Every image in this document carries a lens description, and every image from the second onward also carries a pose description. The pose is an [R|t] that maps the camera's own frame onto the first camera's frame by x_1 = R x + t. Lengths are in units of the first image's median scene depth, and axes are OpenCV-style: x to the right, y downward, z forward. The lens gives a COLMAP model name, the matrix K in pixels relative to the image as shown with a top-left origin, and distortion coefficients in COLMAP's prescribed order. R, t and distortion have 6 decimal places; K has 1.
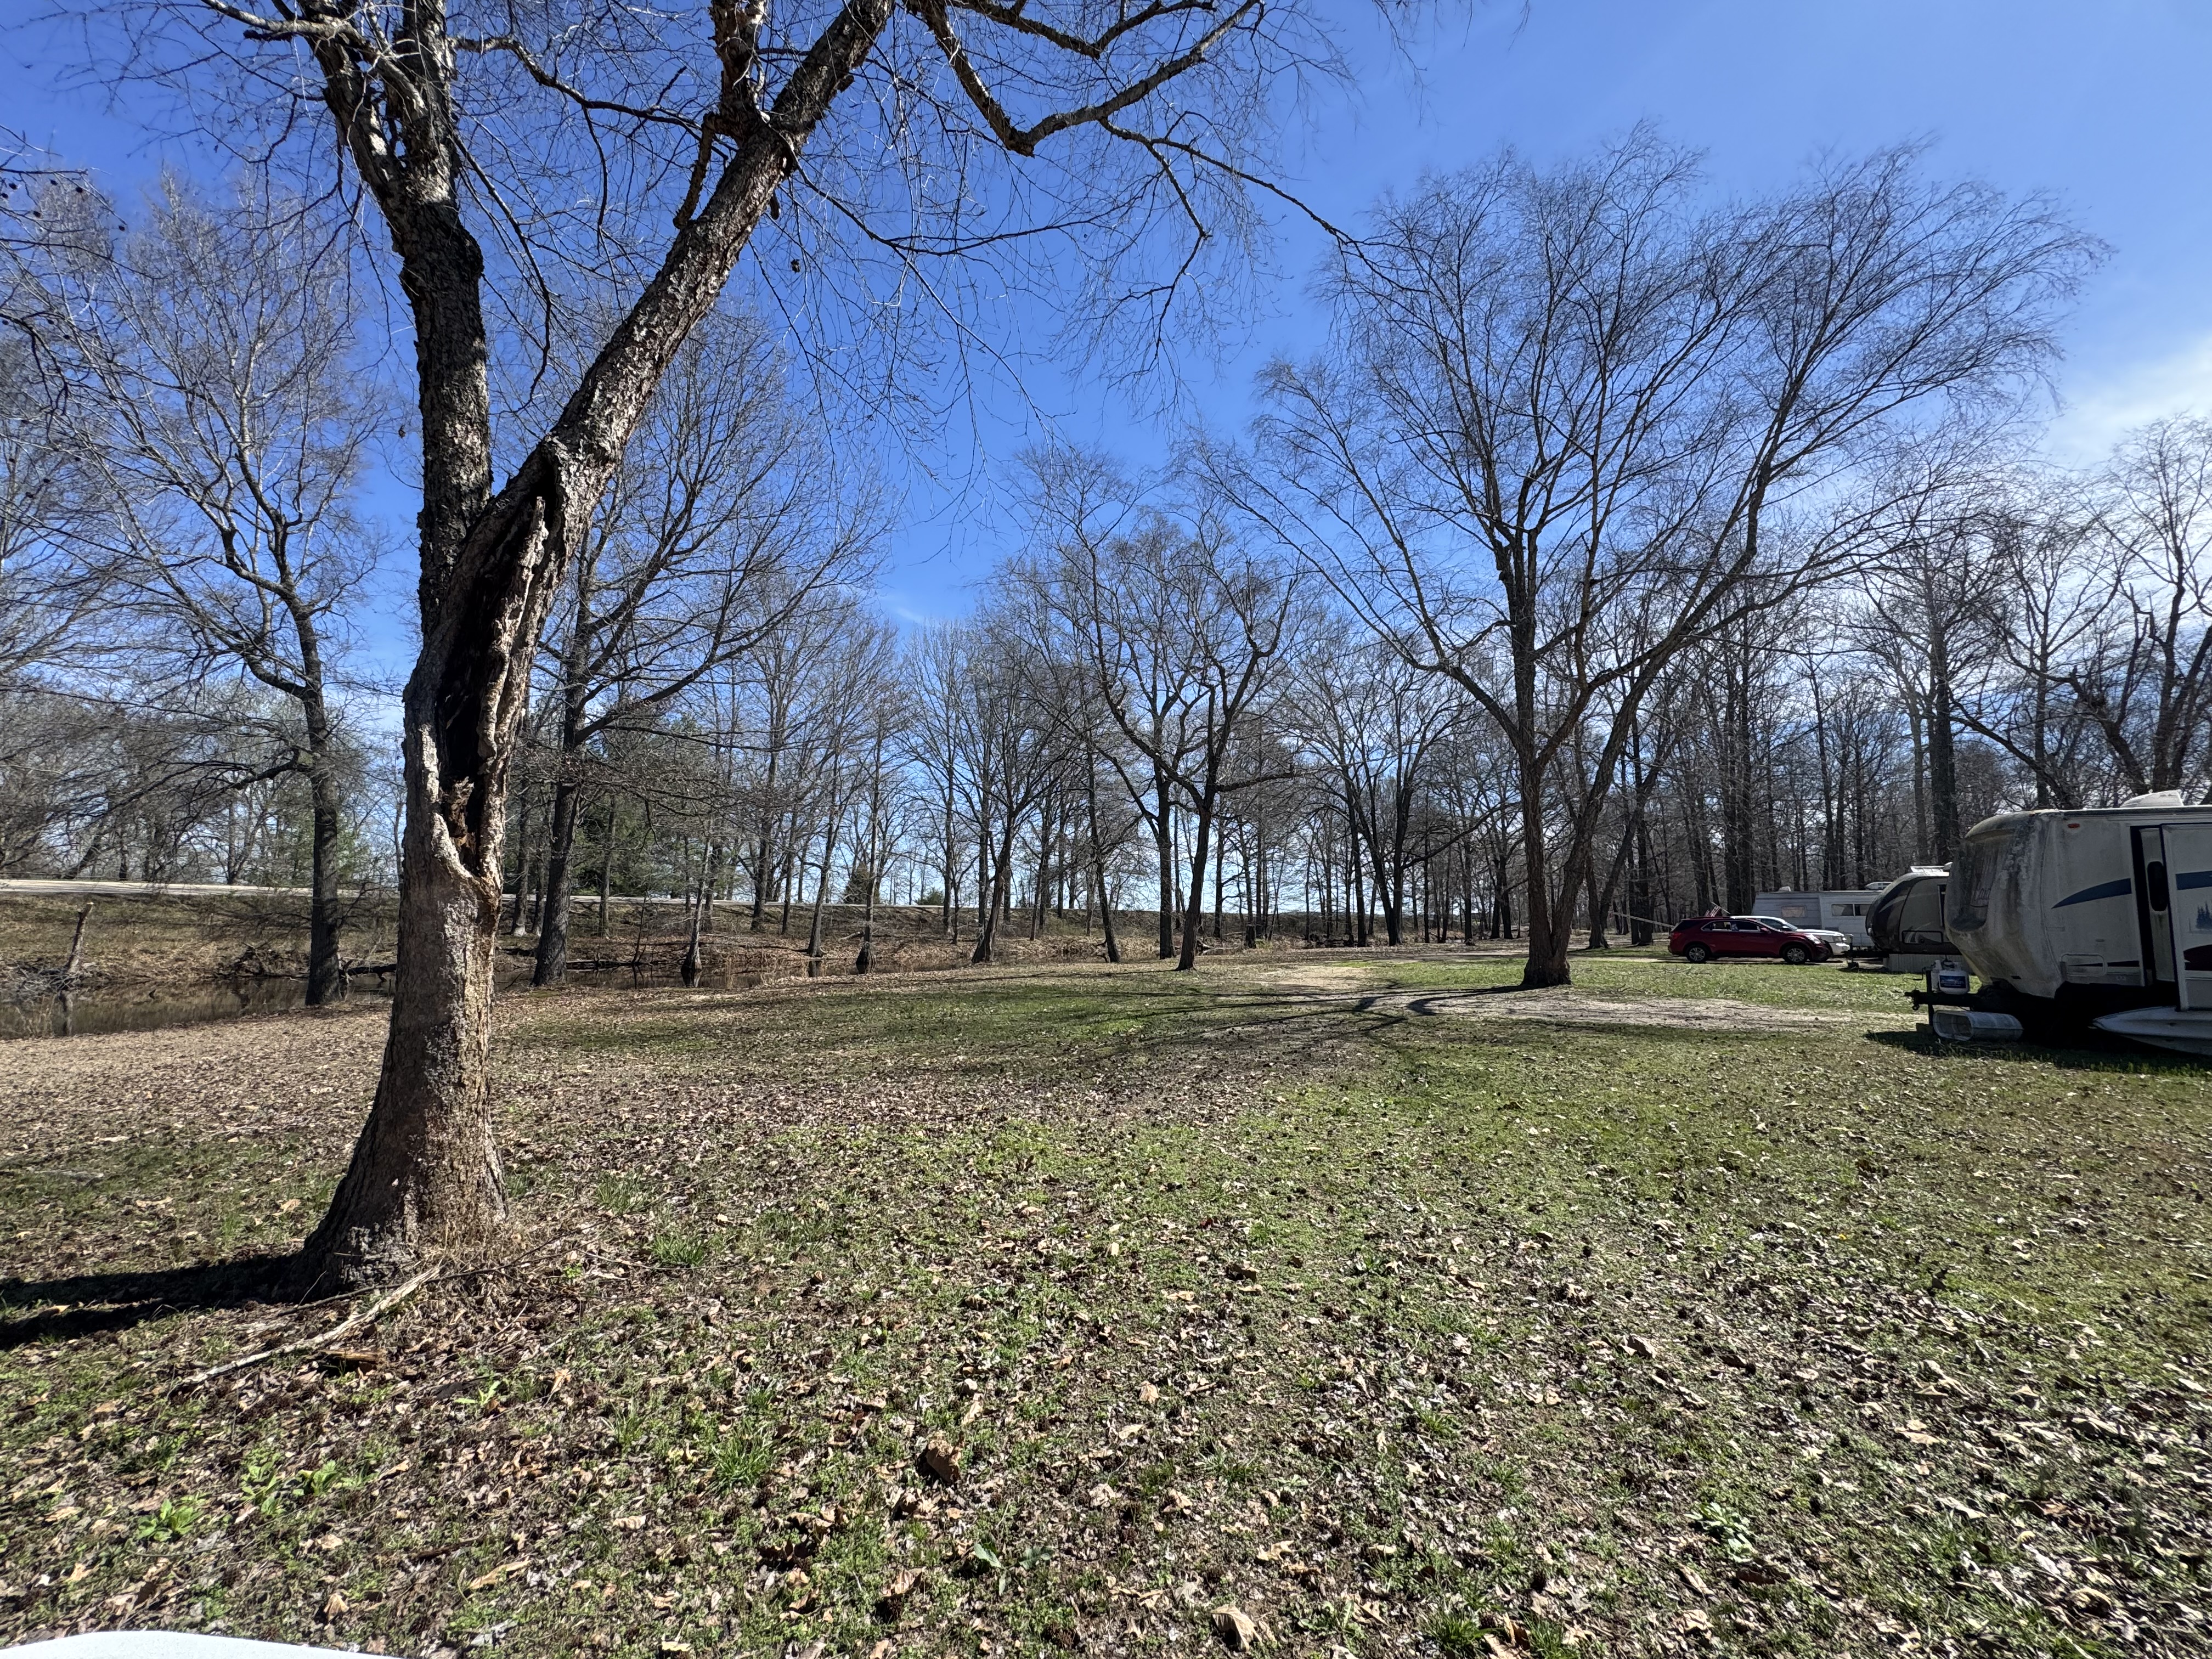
lens RADIAL K [[879.5, 0, 1102.6], [0, 879.5, 828.1], [0, 0, 1]] dist [-0.004345, 0.000837]
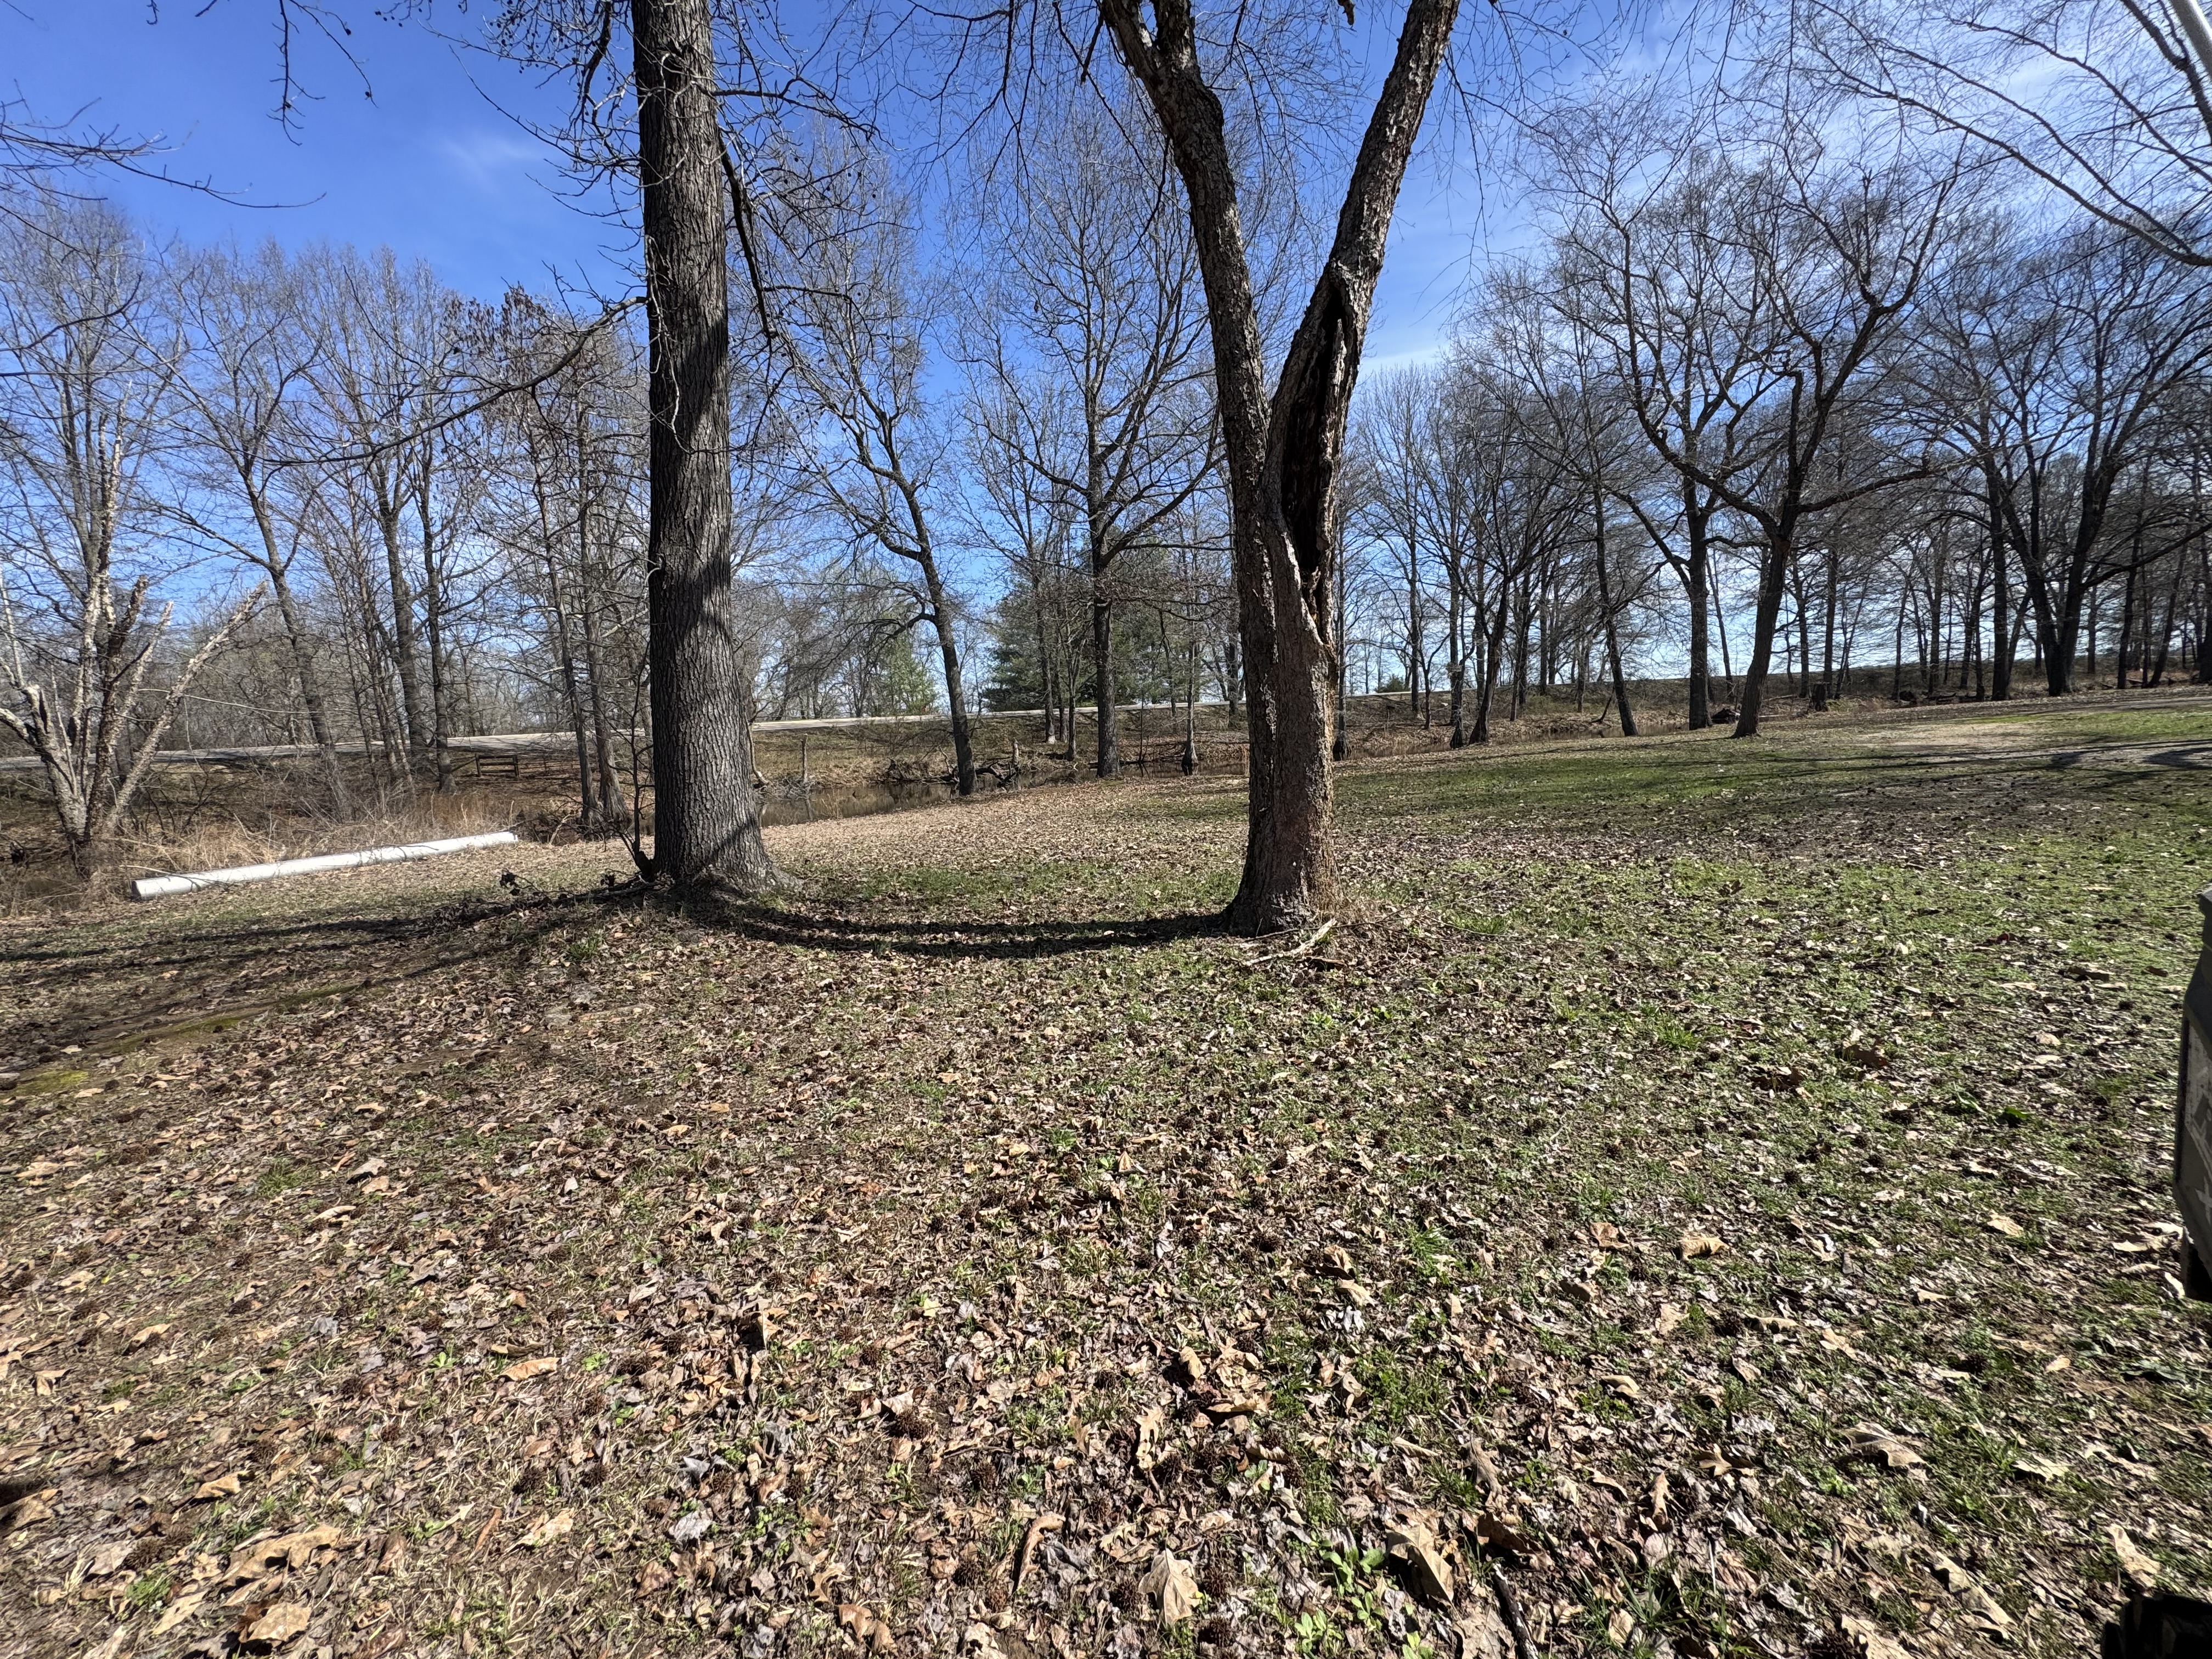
lens RADIAL K [[880.7, 0, 1104.3], [0, 880.7, 827.5], [0, 0, 1]] dist [-0.001990, 0.000418]
pose [[0.878045, -0.006321, -0.478536, -0.071745], [0.116558, 0.972628, 0.201020, 0.003579], [0.464167, -0.232281, 0.854748, -0.068010]]
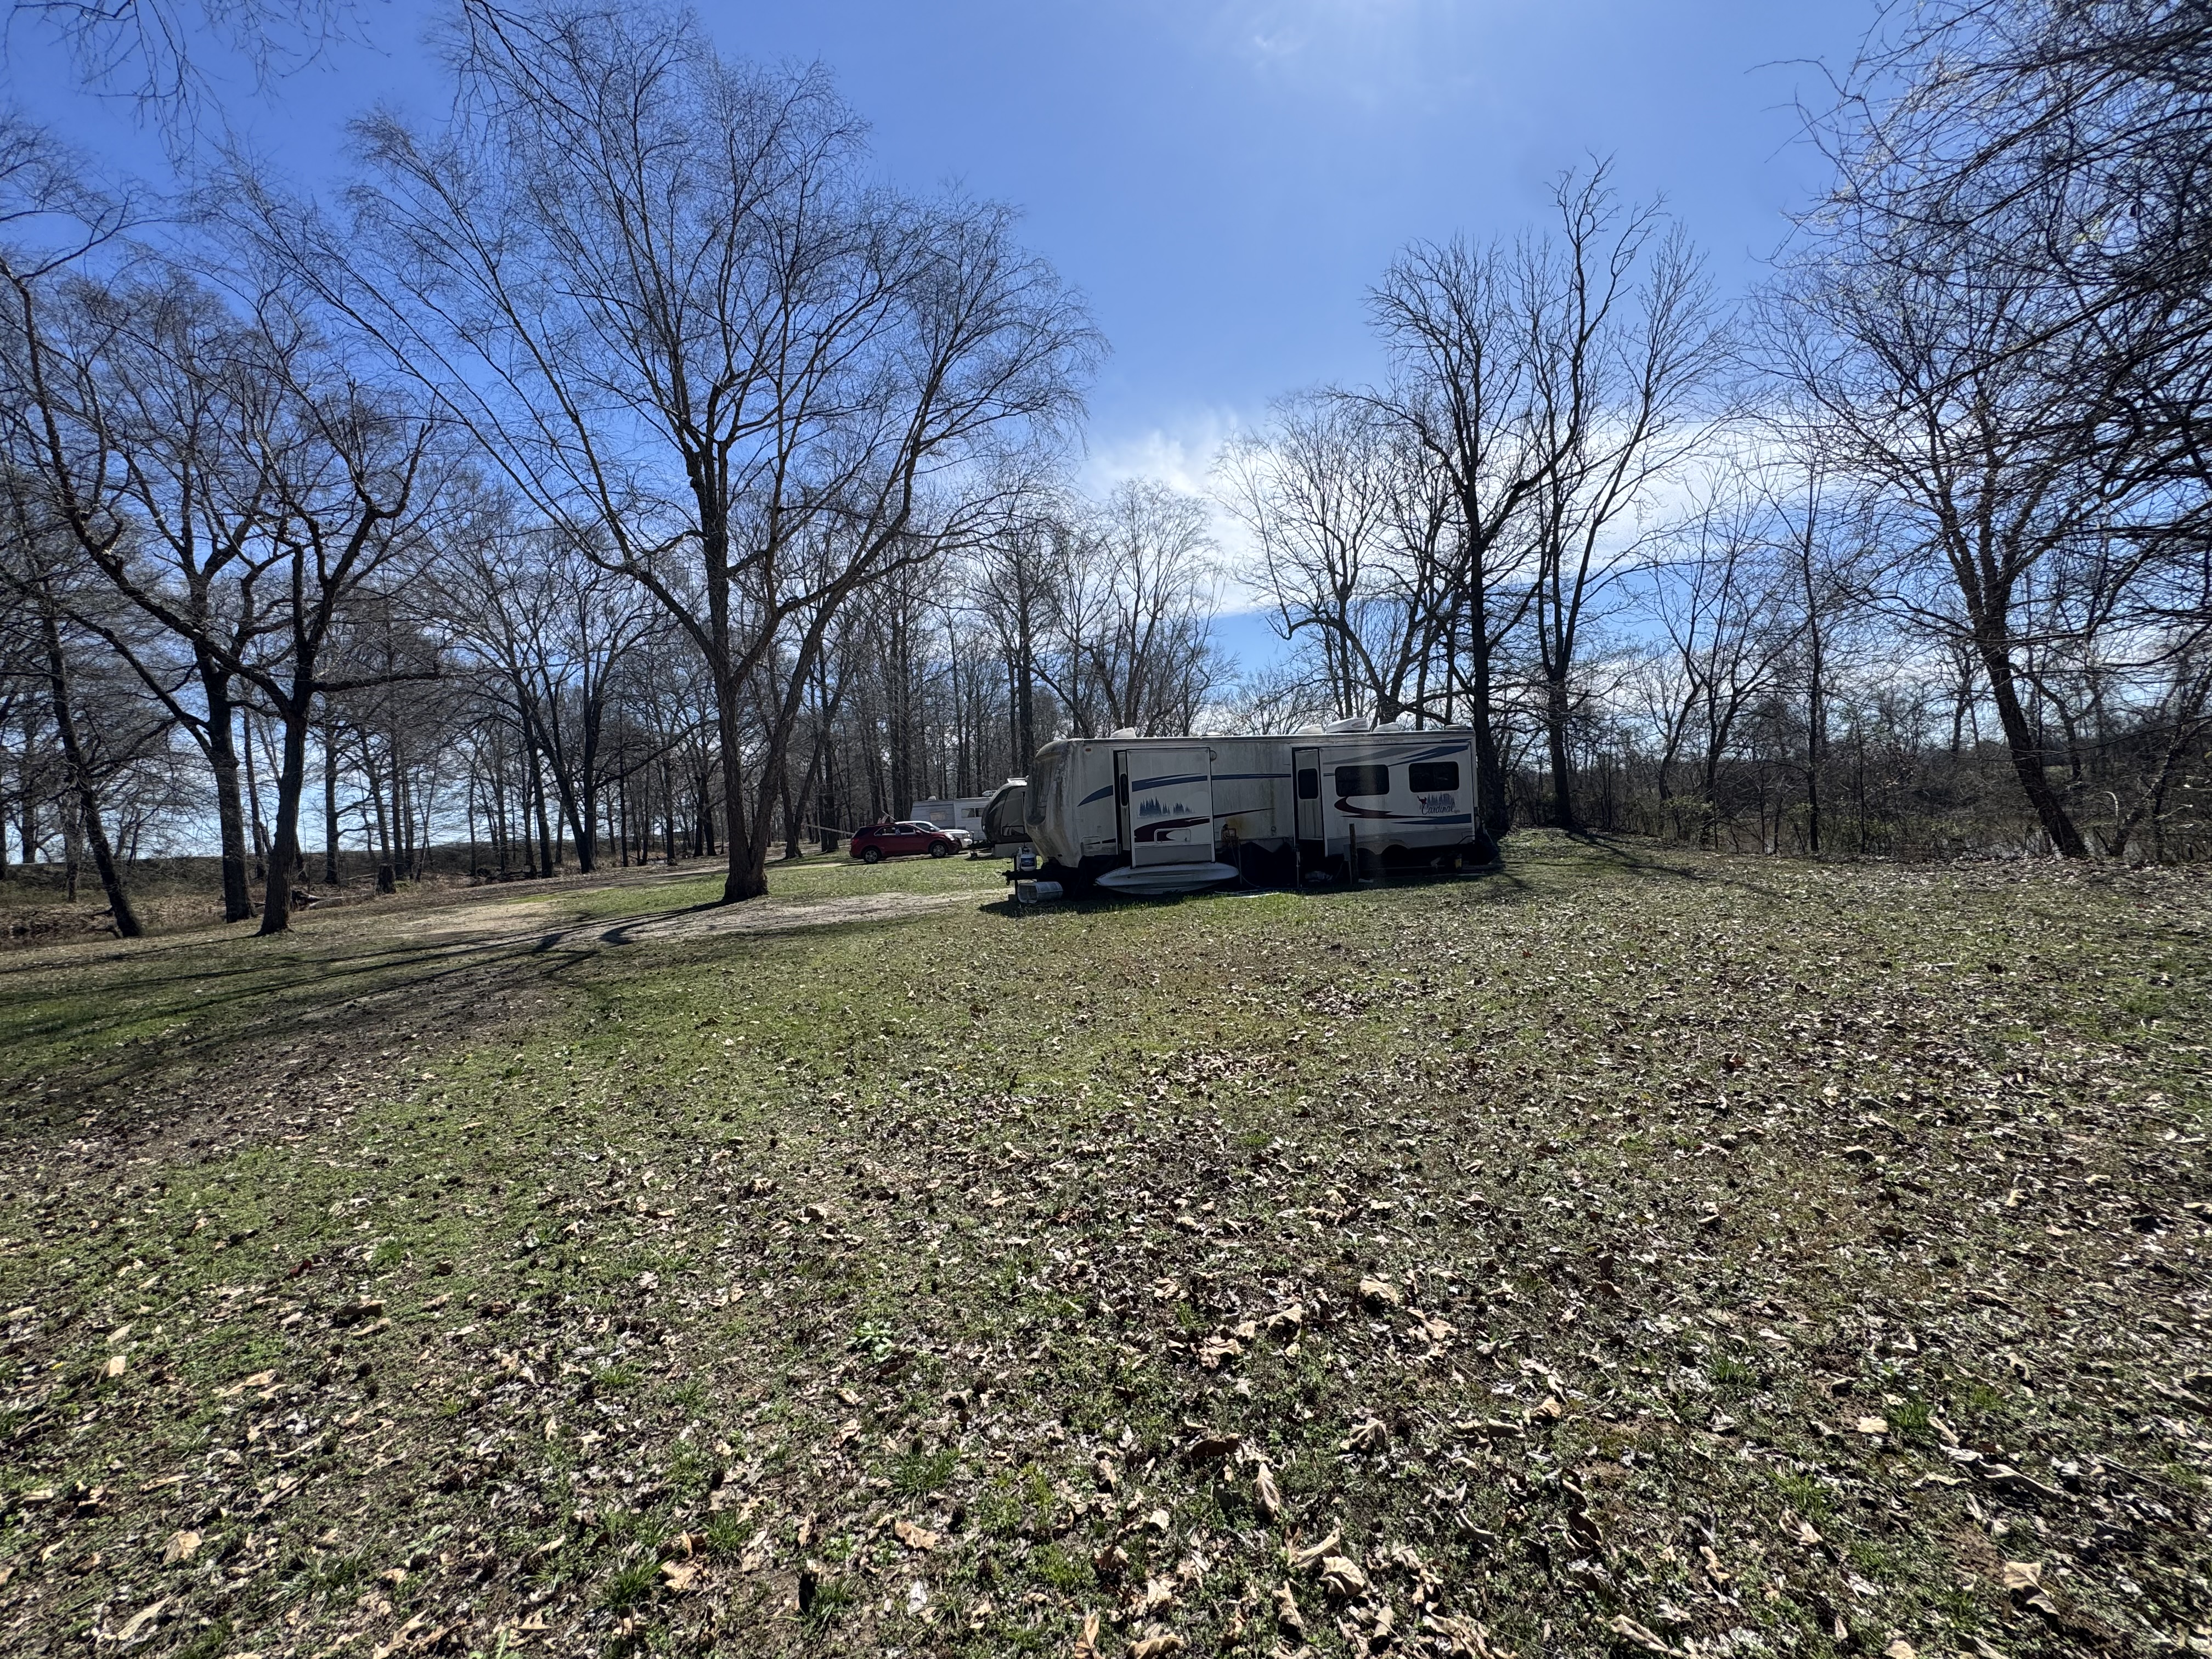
lens RADIAL K [[880.7, 0, 1104.3], [0, 880.7, 827.5], [0, 0, 1]] dist [-0.001990, 0.000418]
pose [[0.658178, -0.056295, 0.750754, 0.006648], [-0.013941, 0.996118, 0.086916, -0.000886], [-0.752733, -0.067672, 0.654839, 0.002496]]
